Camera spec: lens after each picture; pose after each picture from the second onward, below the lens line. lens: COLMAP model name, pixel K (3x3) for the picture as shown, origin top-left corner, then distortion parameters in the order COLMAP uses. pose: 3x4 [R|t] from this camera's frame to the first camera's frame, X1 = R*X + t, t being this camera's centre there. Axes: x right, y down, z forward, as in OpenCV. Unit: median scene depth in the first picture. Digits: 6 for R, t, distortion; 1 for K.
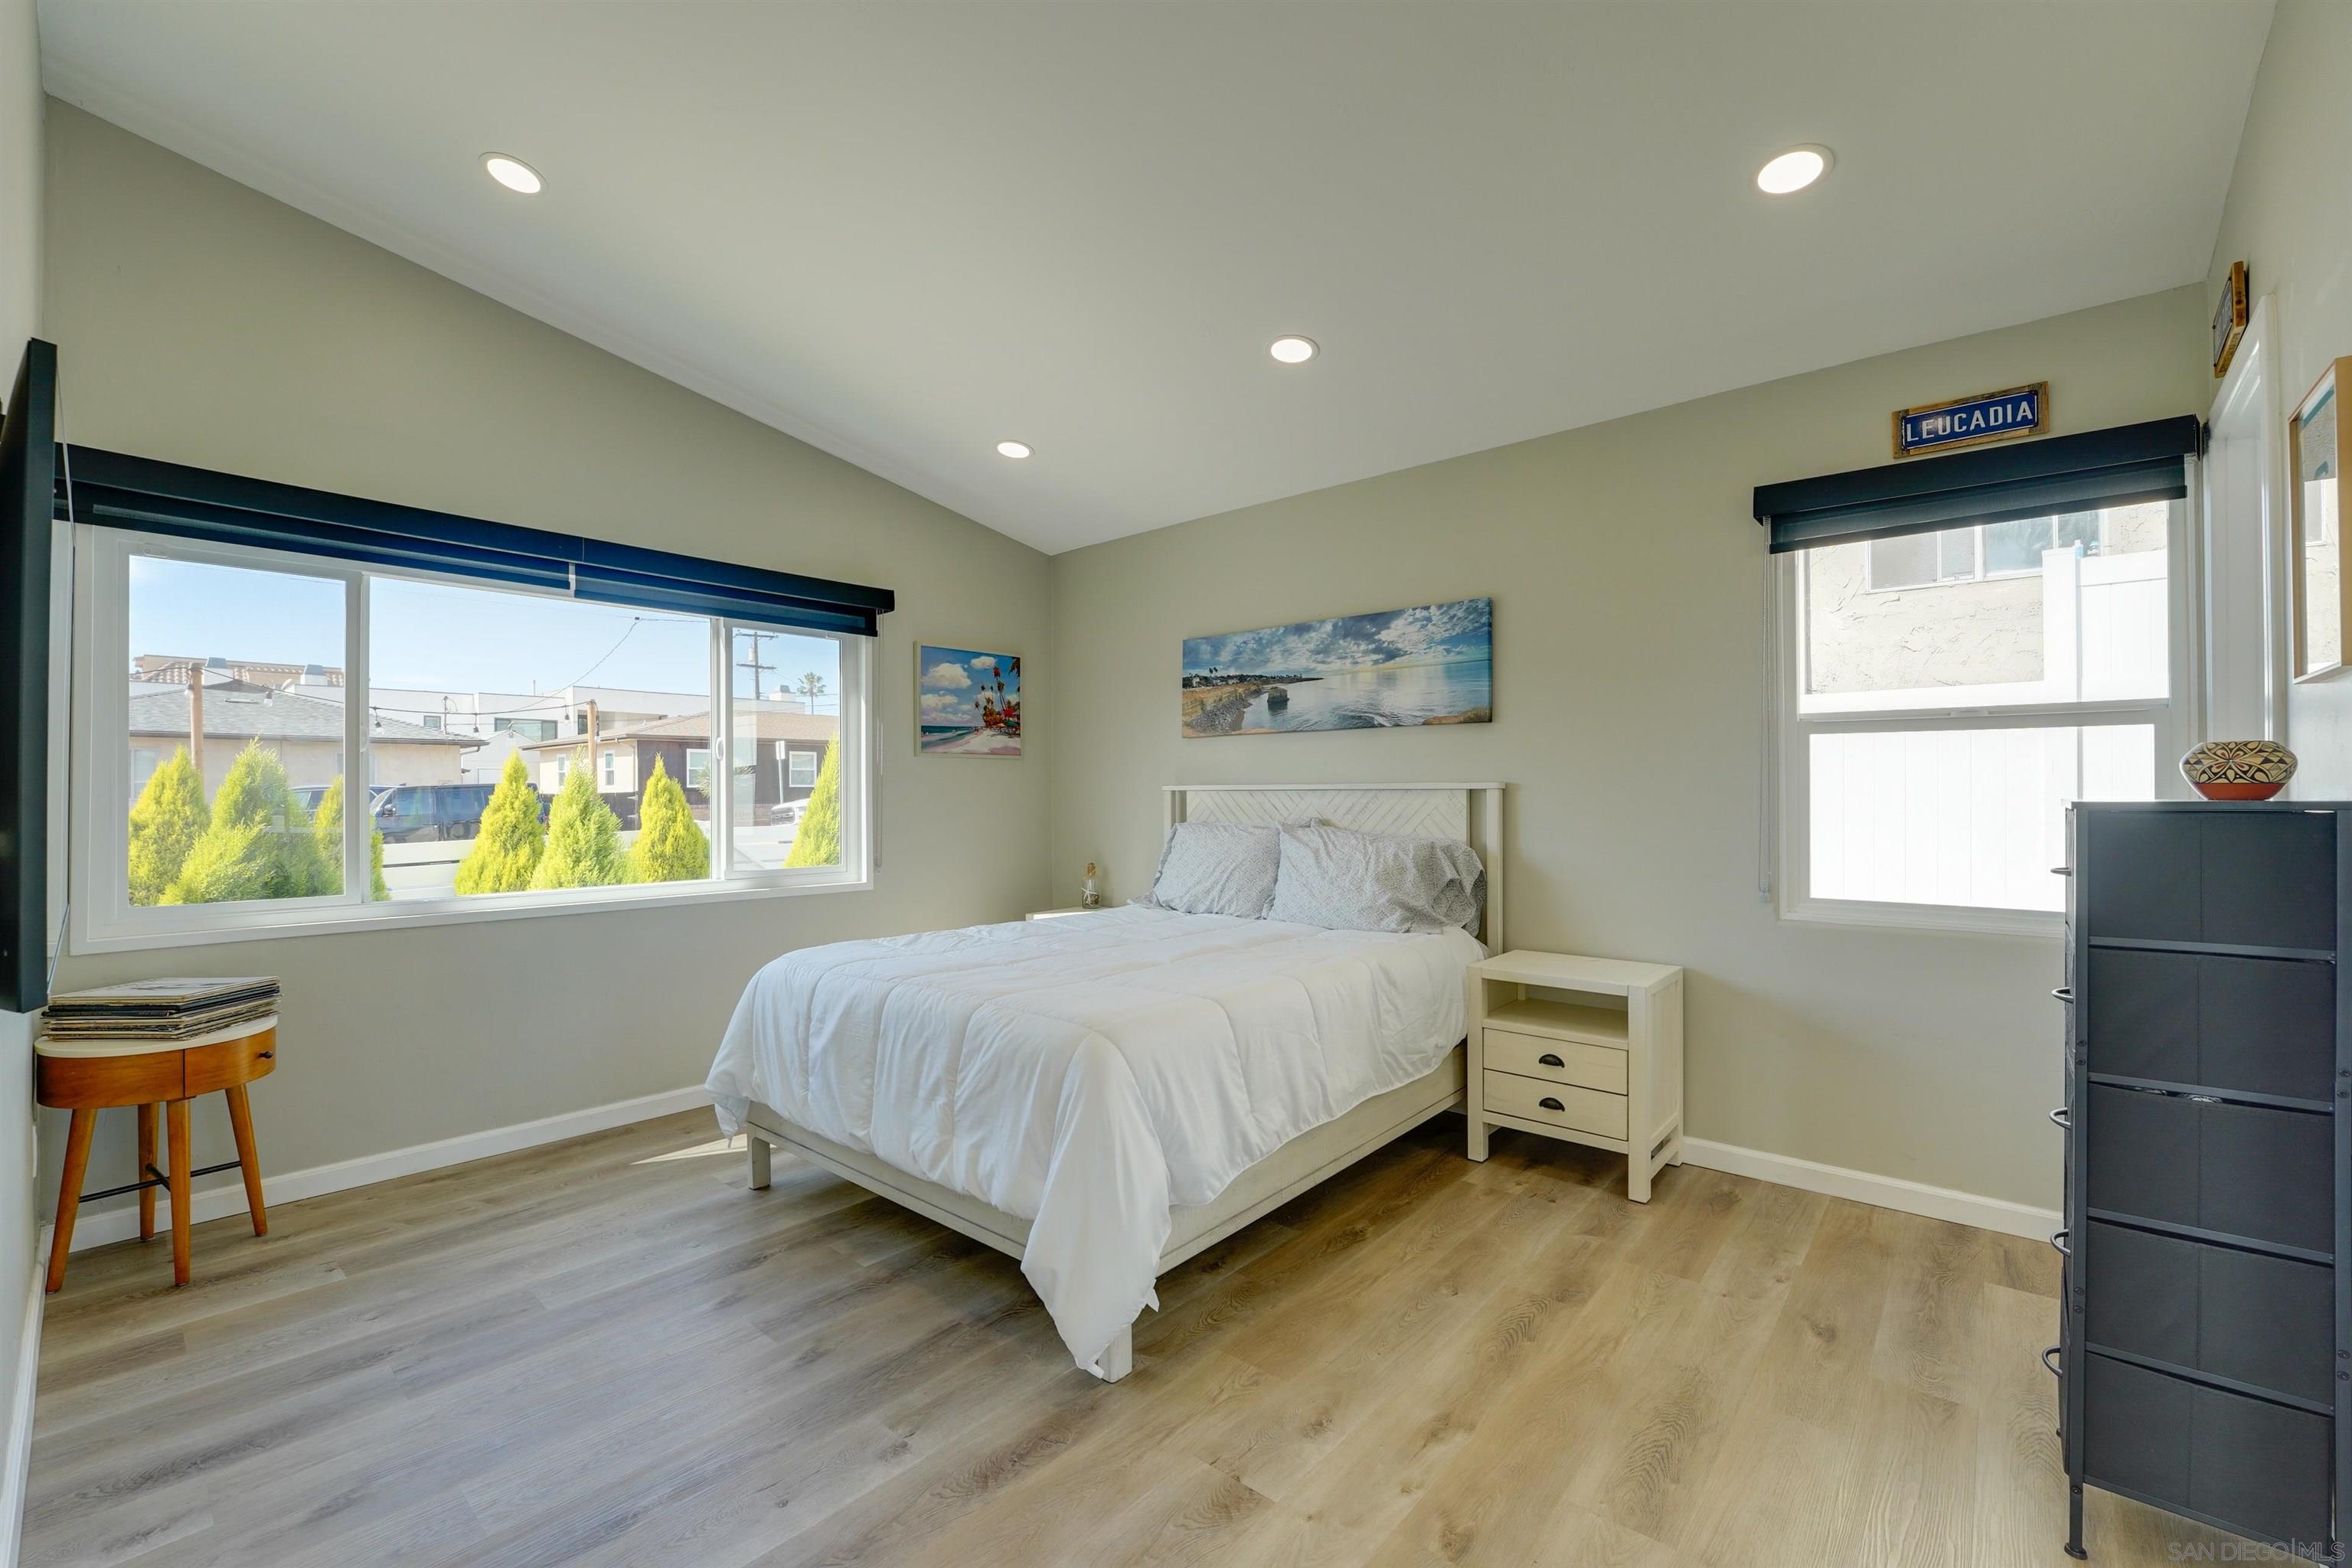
lens RADIAL K [[984.5, 0, 1143.3], [0, 984.5, 791.9], [0, 0, 1]] dist [-0.023902, -0.000073]
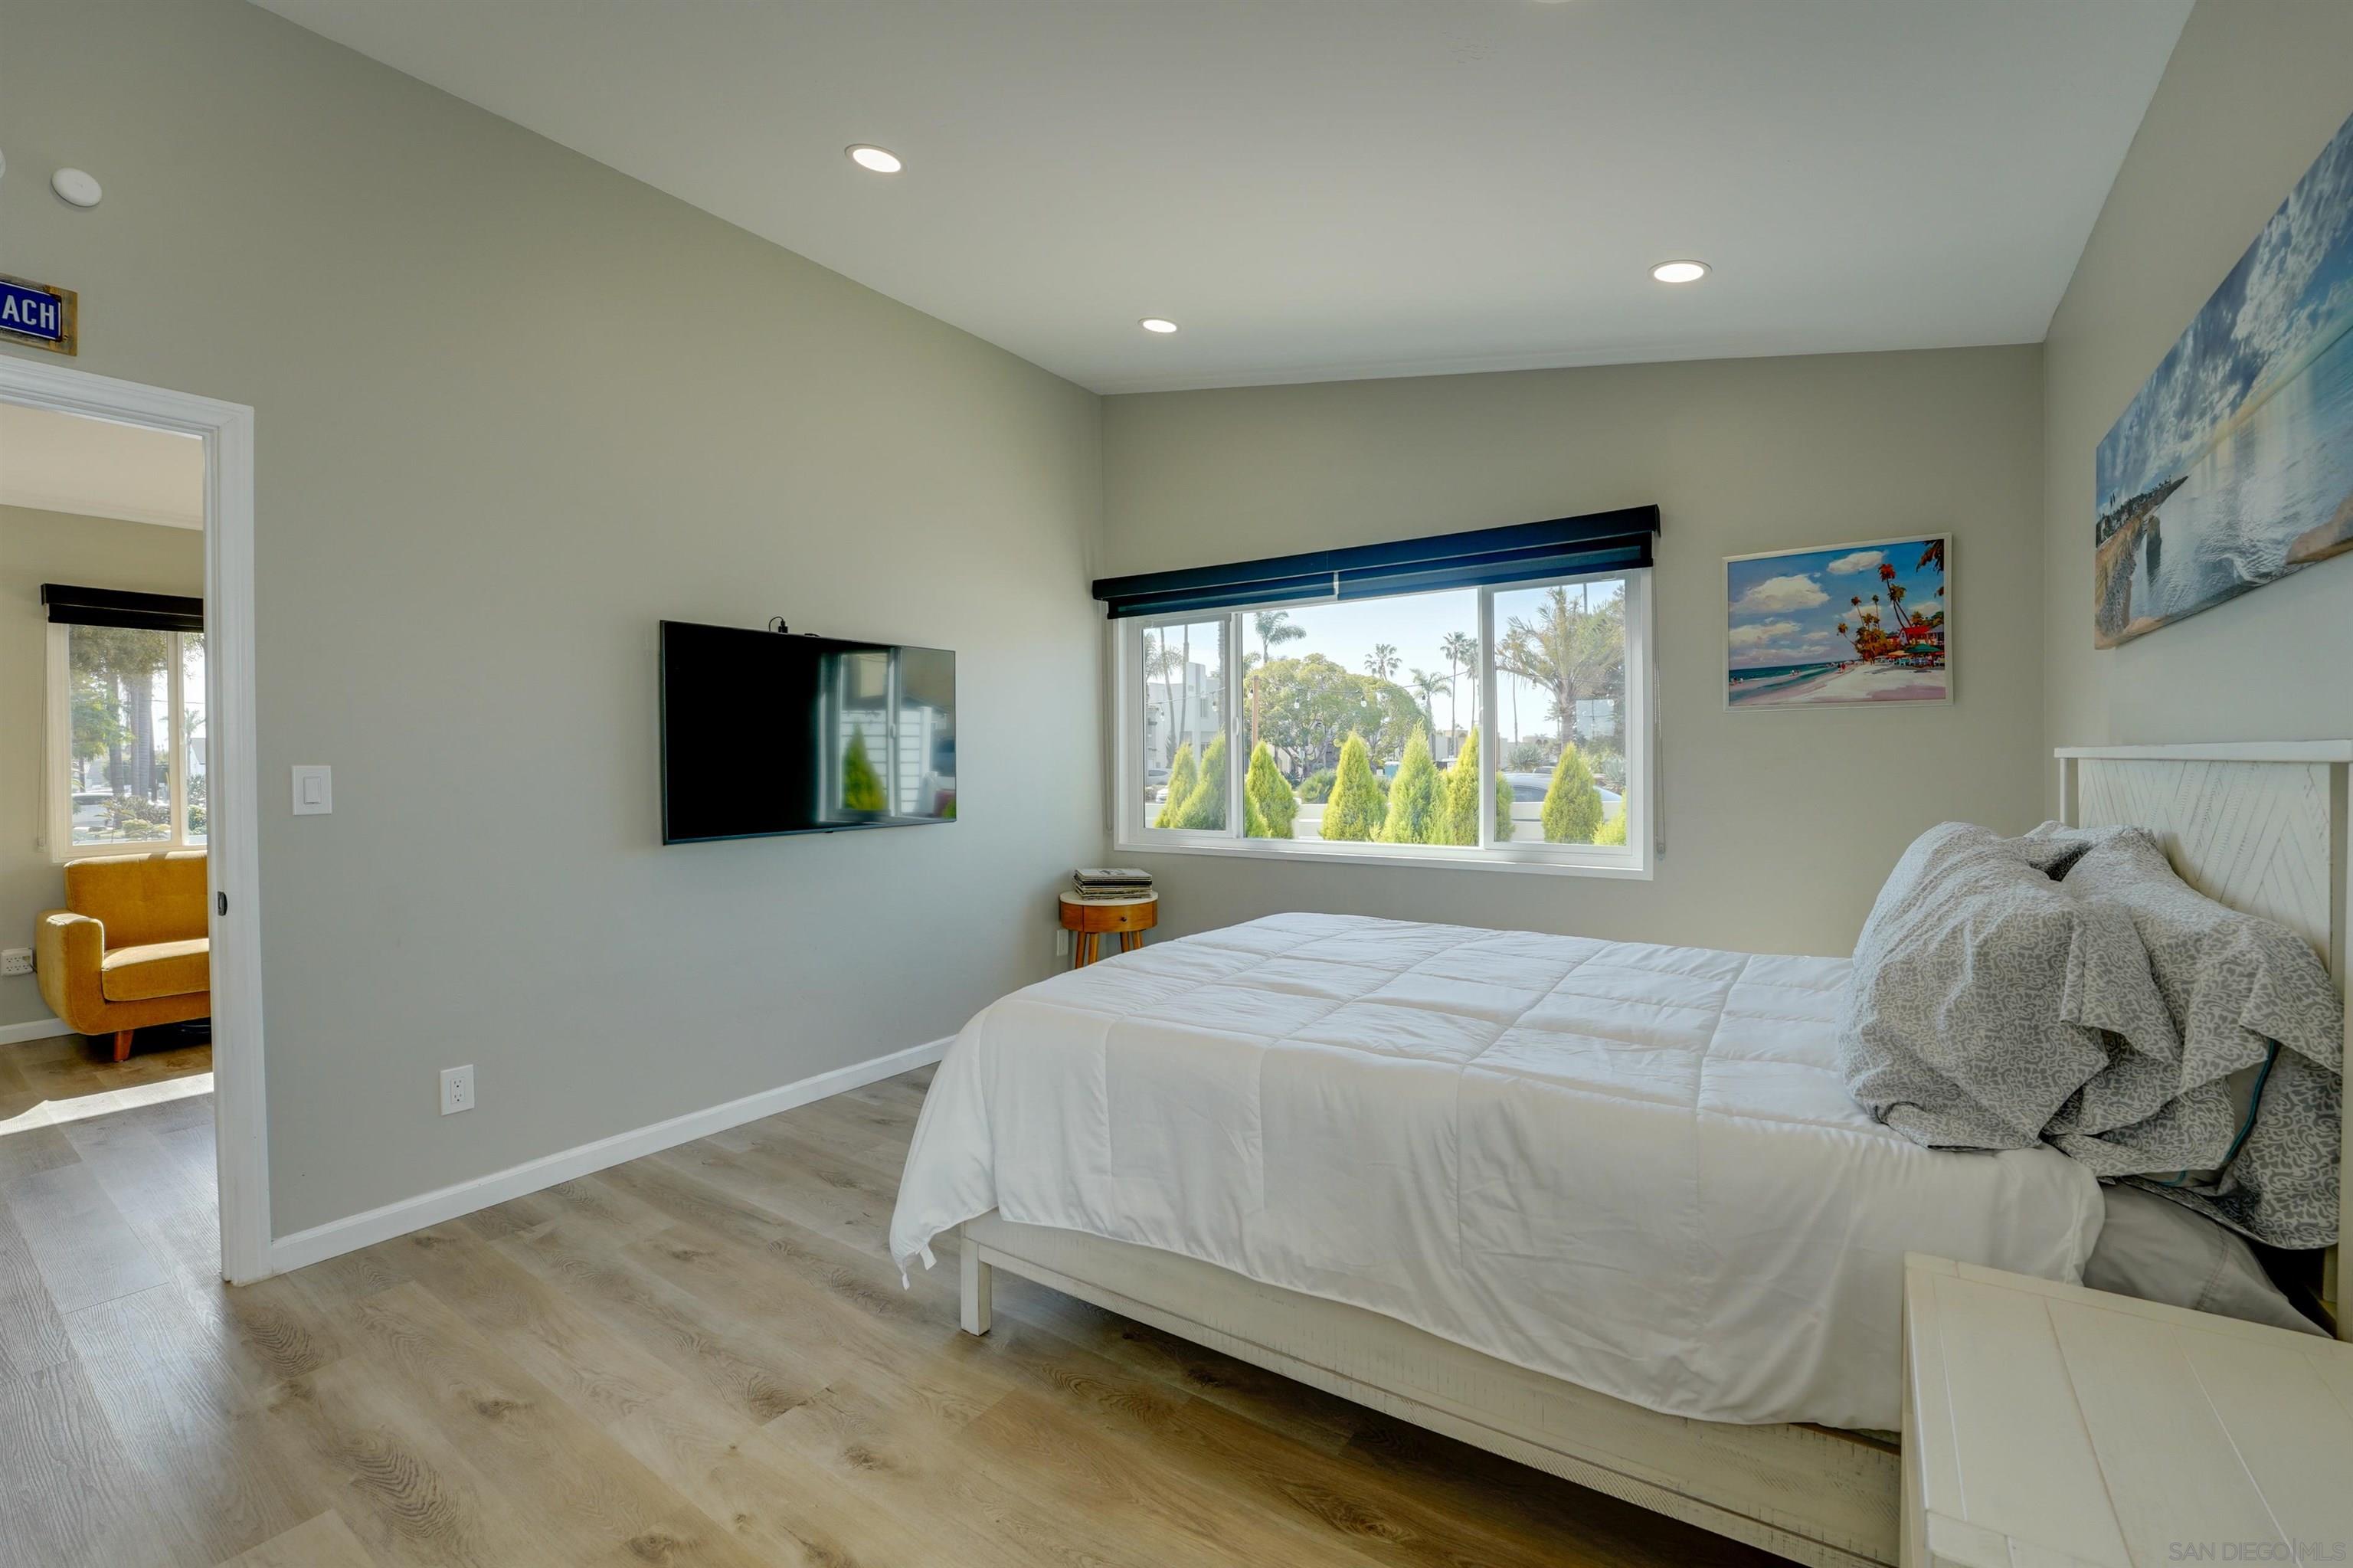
lens RADIAL K [[984.4, 0, 1150.0], [0, 984.4, 772.7], [0, 0, 1]] dist [-0.026372, -0.000159]
pose [[0.112599, 0.014447, -0.993535, 0.513431], [0.010242, 0.999824, 0.015699, -0.006685], [0.993588, -0.011943, 0.112432, 0.539233]]
